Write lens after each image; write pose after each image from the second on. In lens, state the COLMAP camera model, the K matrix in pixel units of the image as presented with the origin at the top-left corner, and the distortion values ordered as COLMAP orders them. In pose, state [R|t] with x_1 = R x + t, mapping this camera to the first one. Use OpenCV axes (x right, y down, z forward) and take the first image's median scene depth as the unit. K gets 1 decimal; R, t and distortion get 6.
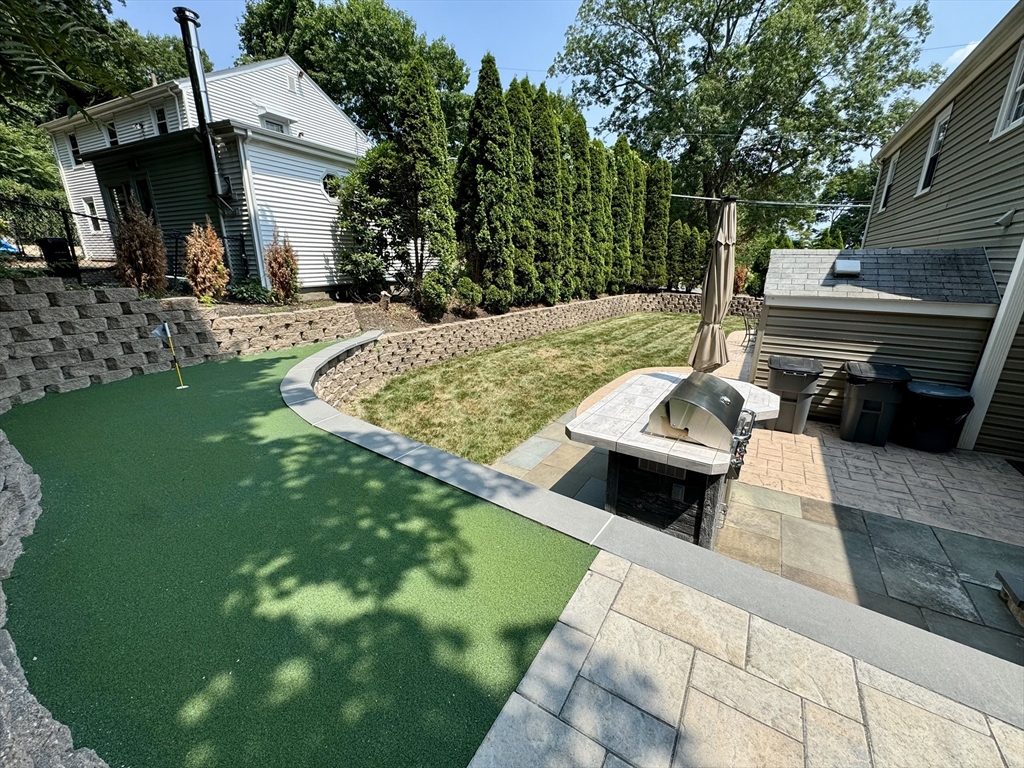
lens RADIAL K [[413.6, 0, 510.8], [0, 413.6, 380.1], [0, 0, 1]] dist [0.001577, -0.000244]
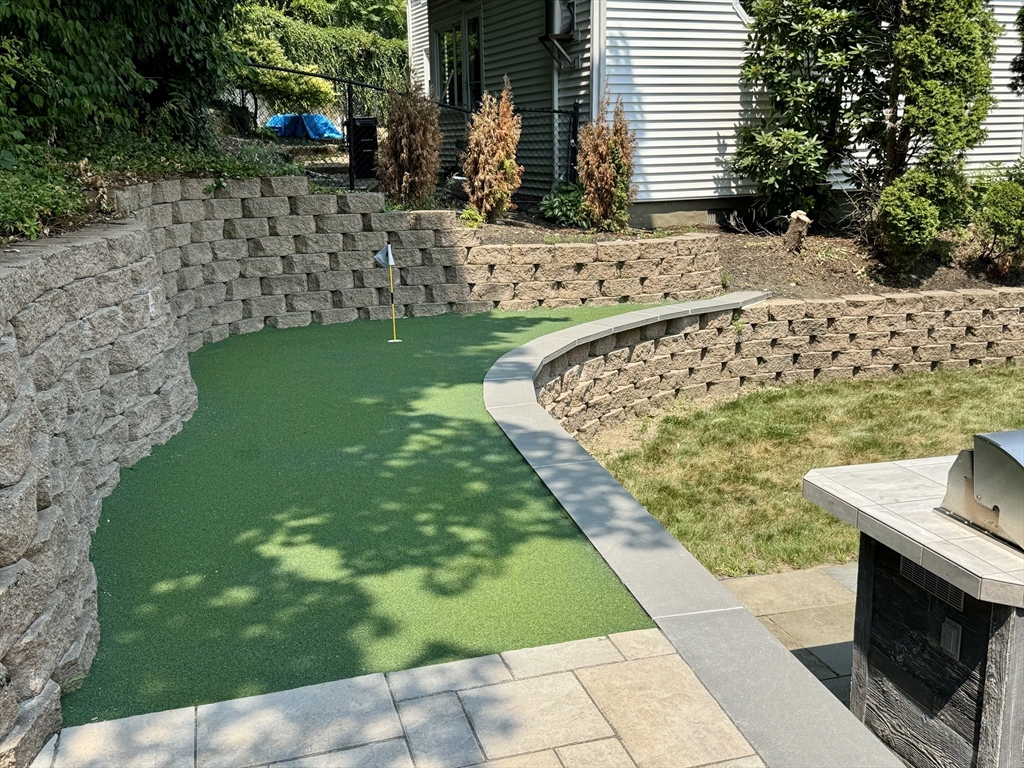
lens RADIAL K [[1011.3, 0, 512.0], [0, 1011.3, 384.0], [0, 0, 1]] dist [0.207695, -0.466234]
pose [[0.752048, 0.138029, -0.644493, 0.322464], [-0.169997, 0.985363, 0.012666, 0.025178], [0.636808, 0.100036, 0.764505, -0.102780]]
